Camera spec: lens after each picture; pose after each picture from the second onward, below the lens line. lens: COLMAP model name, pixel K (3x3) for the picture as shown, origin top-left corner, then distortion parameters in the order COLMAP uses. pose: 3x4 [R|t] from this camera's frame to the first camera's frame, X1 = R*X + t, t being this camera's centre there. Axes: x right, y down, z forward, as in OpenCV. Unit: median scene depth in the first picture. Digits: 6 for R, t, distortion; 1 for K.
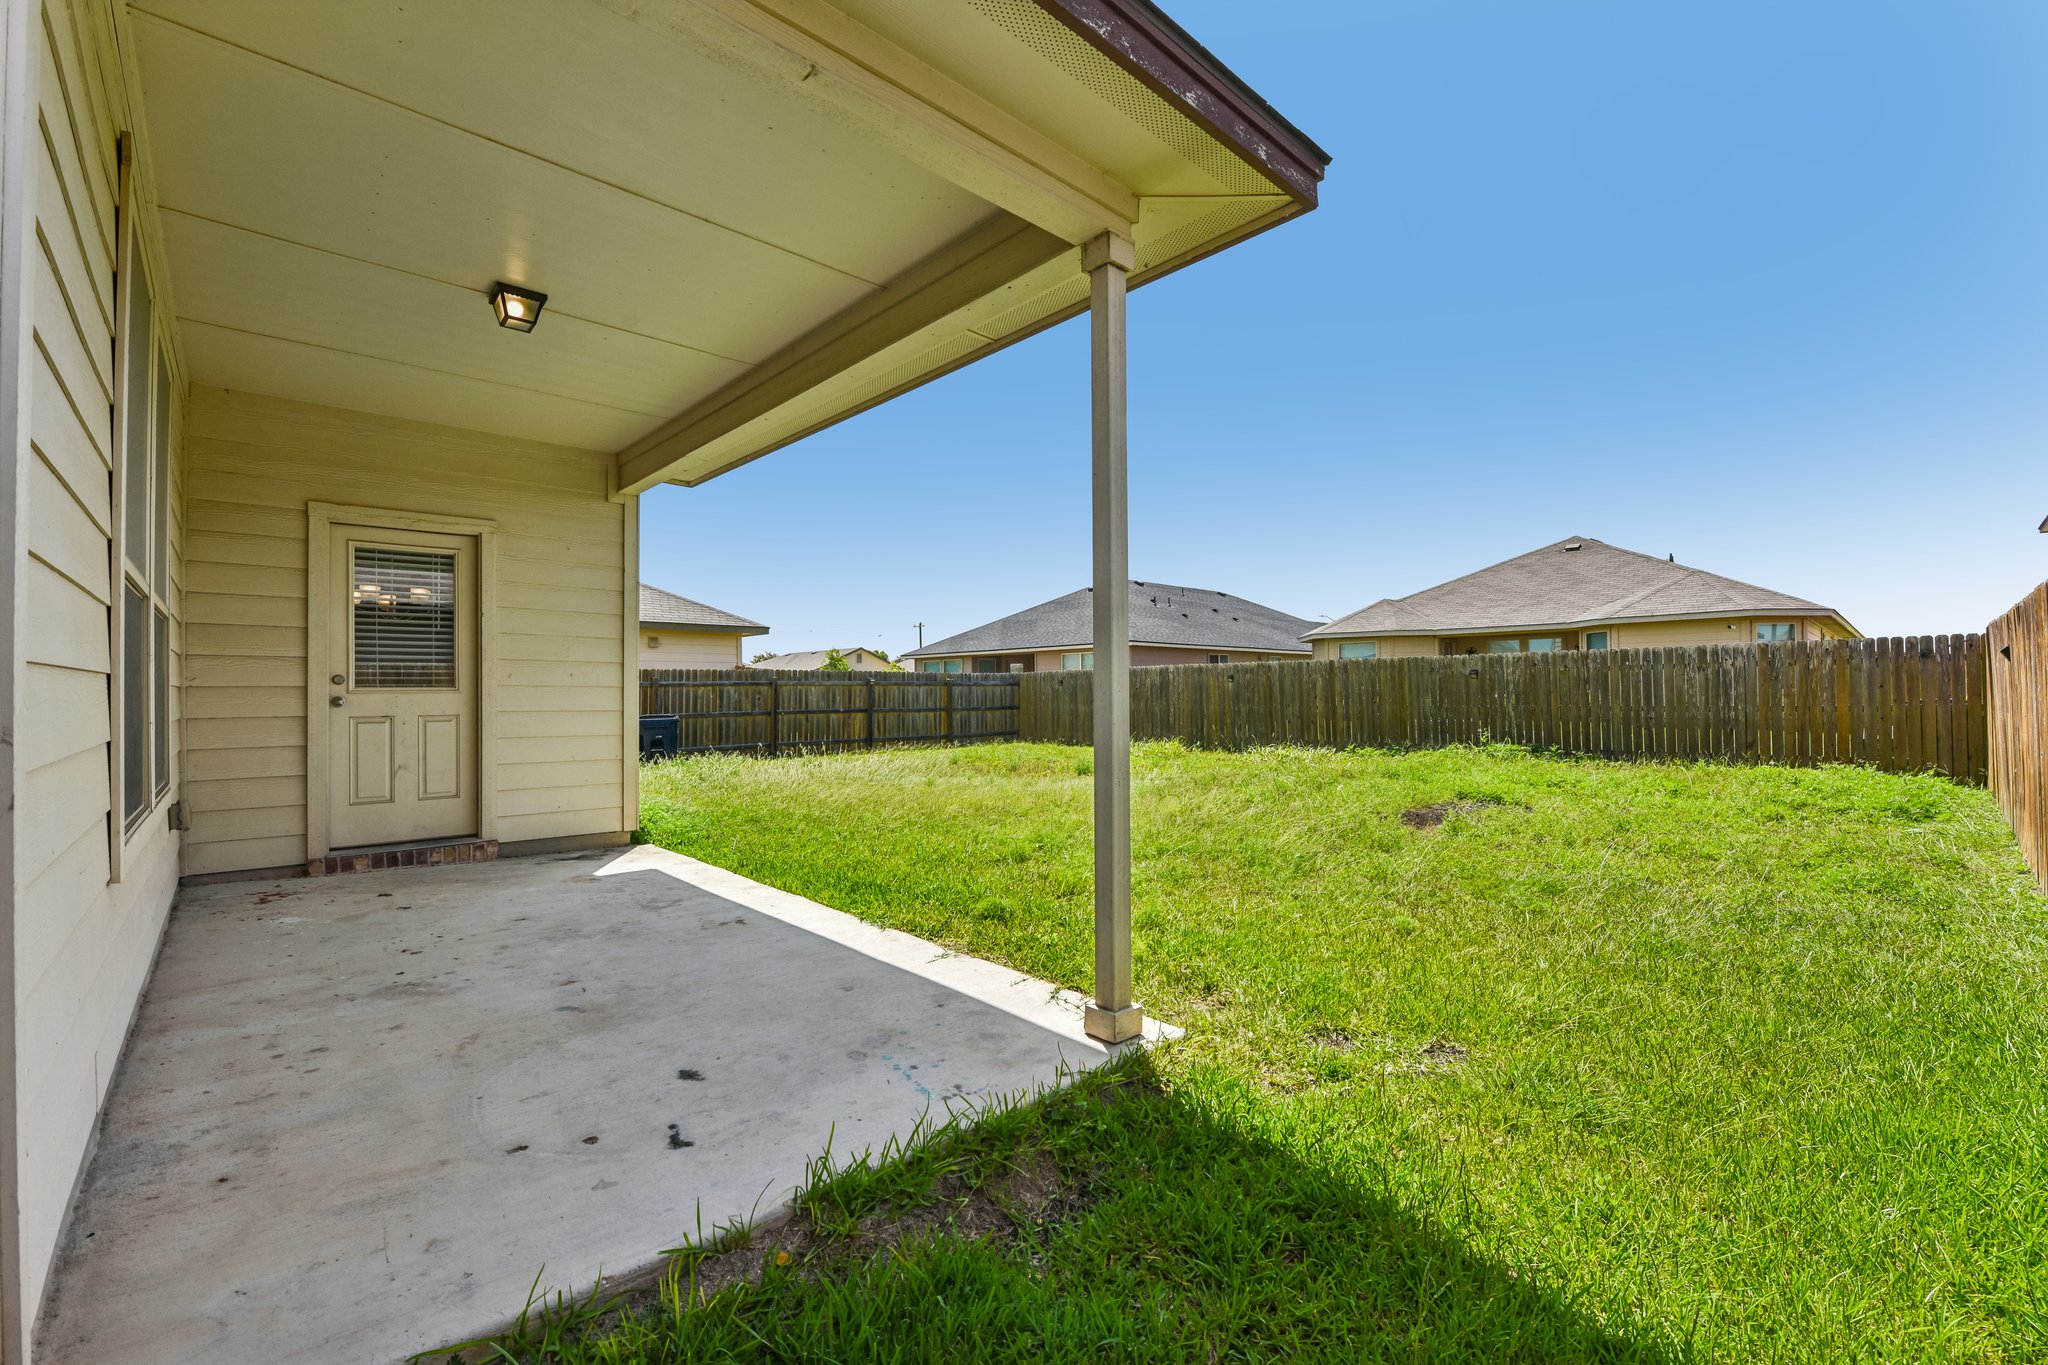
lens RADIAL K [[859.4, 0, 1028.0], [0, 859.4, 660.0], [0, 0, 1]] dist [-0.016089, -0.000262]
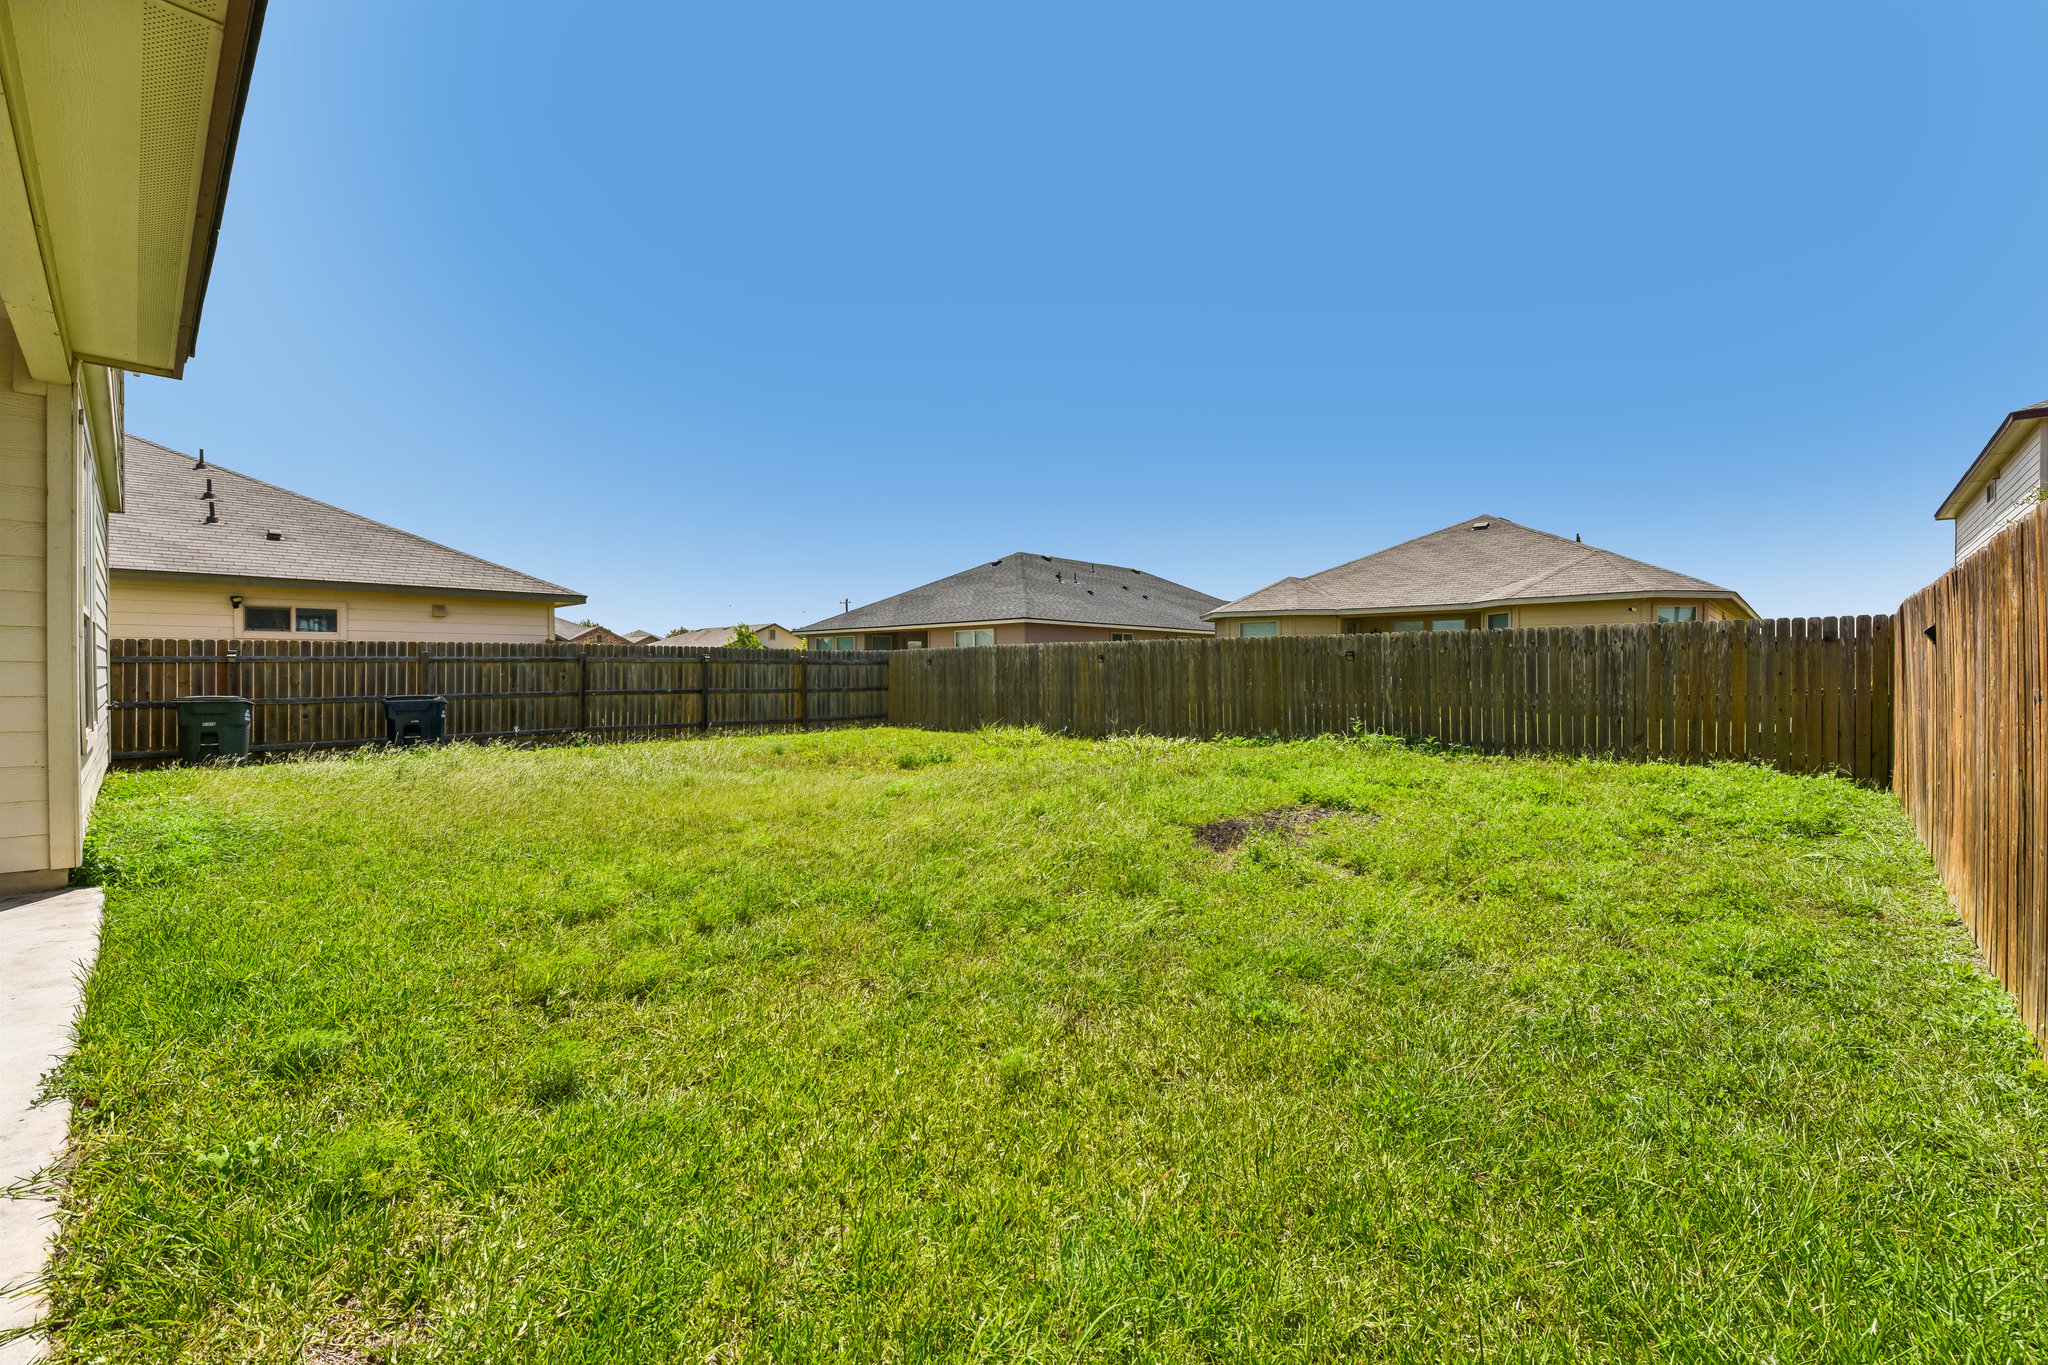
lens RADIAL K [[859.4, 0, 1028.0], [0, 859.4, 660.0], [0, 0, 1]] dist [-0.016089, -0.000262]
pose [[0.997845, 0.008253, 0.065092, 0.112156], [-0.009814, 0.999671, 0.023697, 0.002504], [-0.064875, -0.024285, 0.997598, 0.111915]]
